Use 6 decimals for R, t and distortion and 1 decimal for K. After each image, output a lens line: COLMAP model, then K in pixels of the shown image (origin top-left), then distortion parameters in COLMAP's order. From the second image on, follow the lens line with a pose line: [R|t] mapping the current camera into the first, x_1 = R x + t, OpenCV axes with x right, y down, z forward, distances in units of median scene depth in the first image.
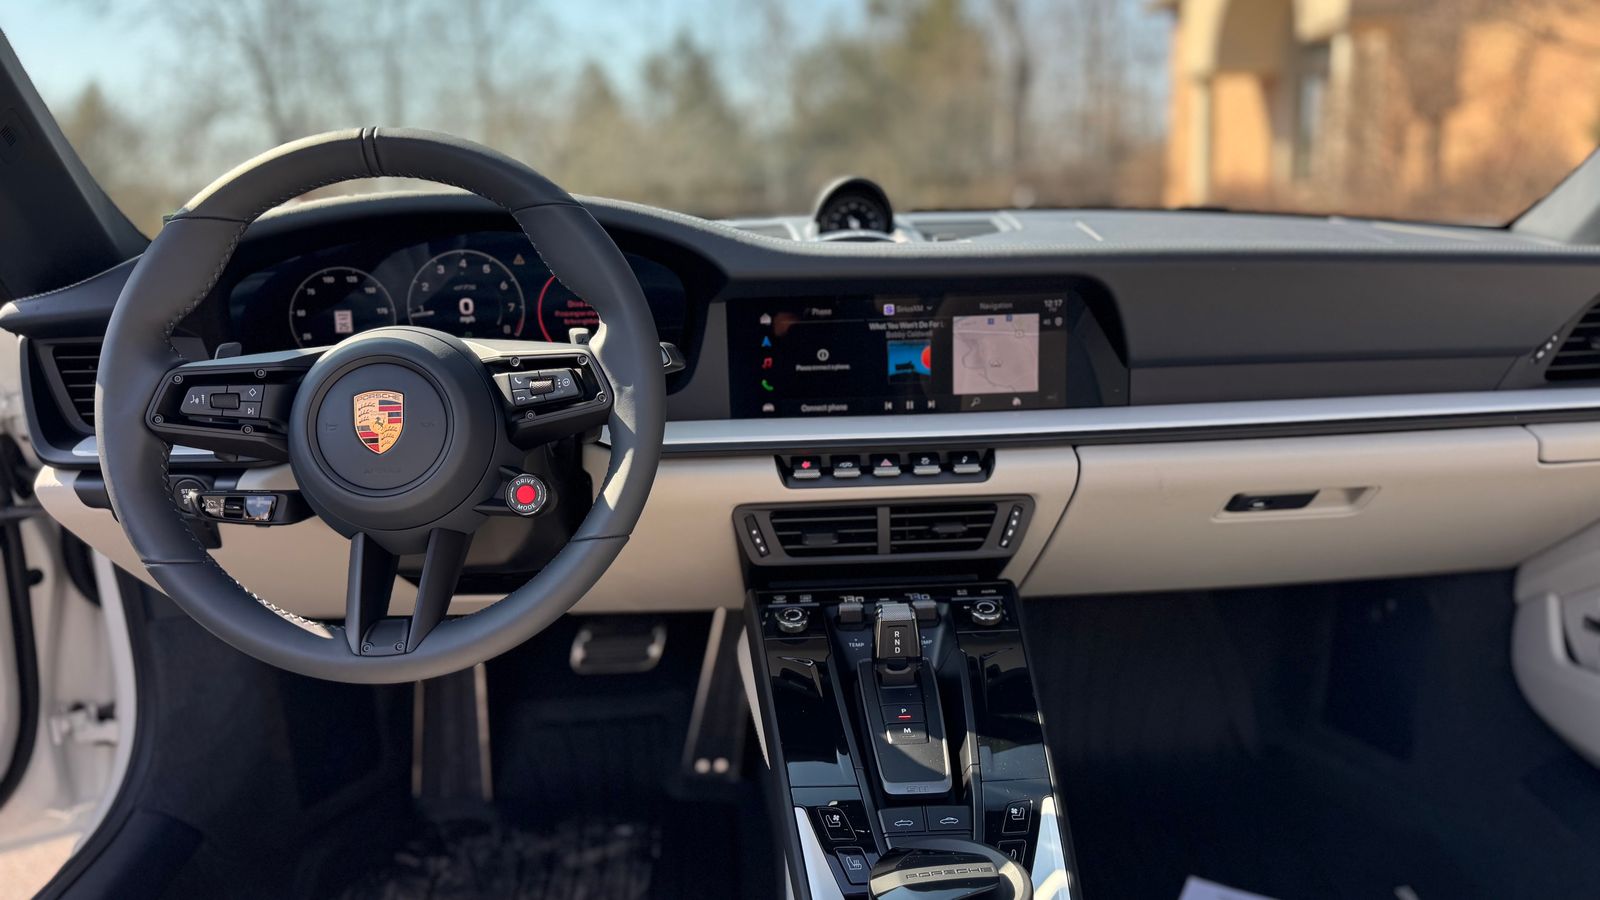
lens RADIAL K [[1139.0, 0, 800.0], [0, 1139.0, 450.0], [0, 0, 1]] dist [0.061629, -0.097164]
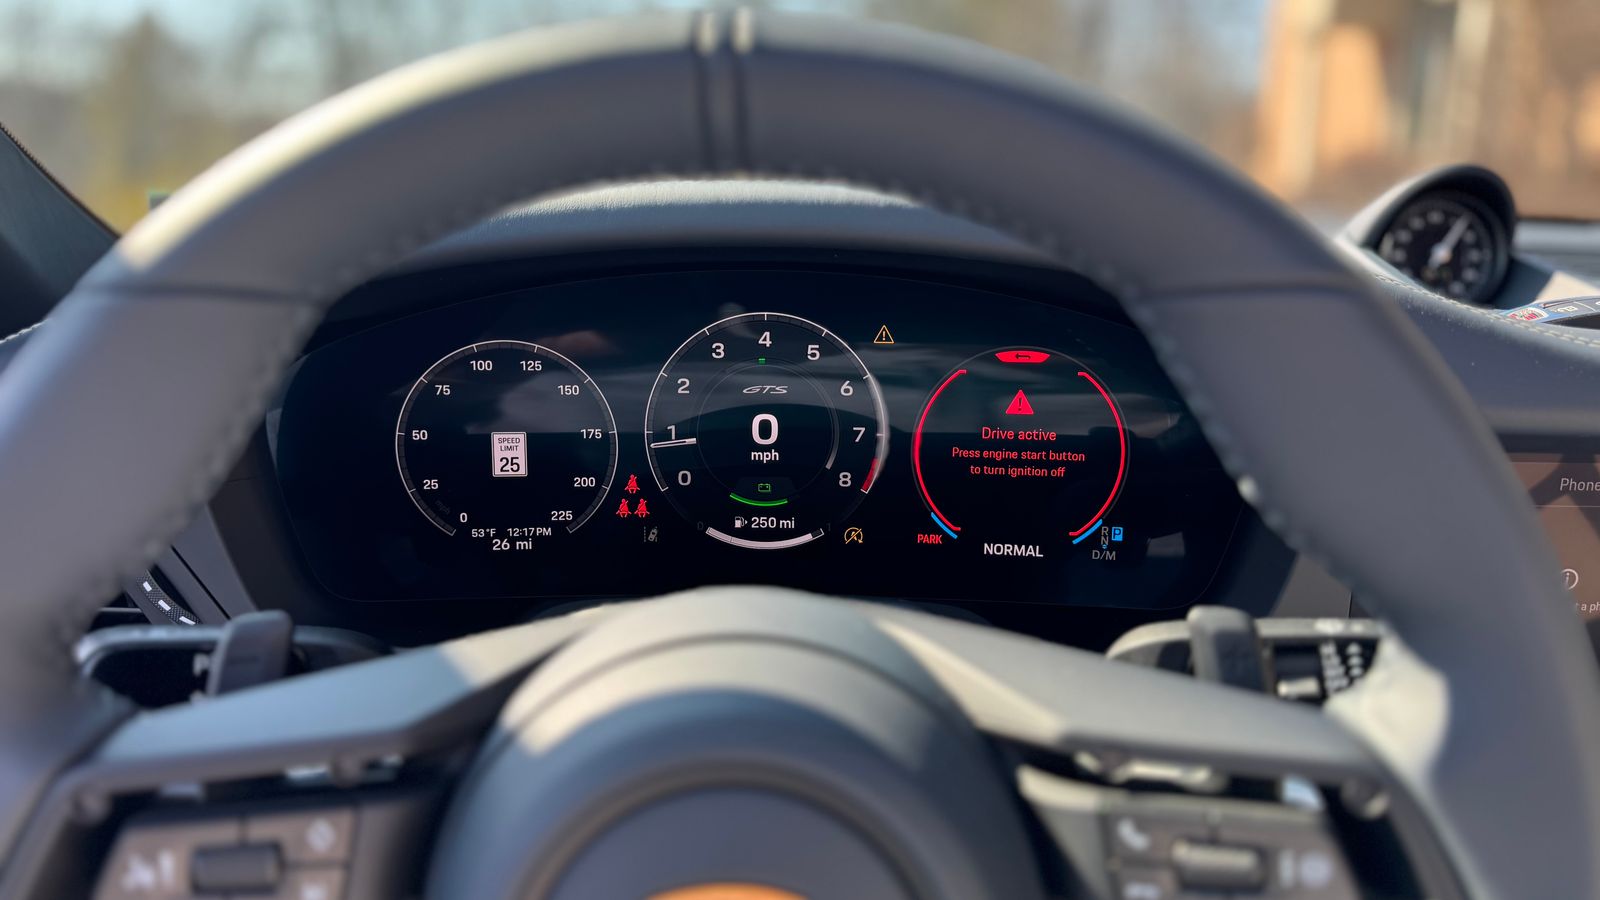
lens RADIAL K [[1139.0, 0, 800.0], [0, 1139.0, 450.0], [0, 0, 1]] dist [0.061629, -0.097164]
pose [[0.998409, 0.045417, -0.033409, -0.262458], [-0.043946, 0.998085, 0.043537, -0.138654], [0.035322, -0.042000, 0.998493, 0.536385]]
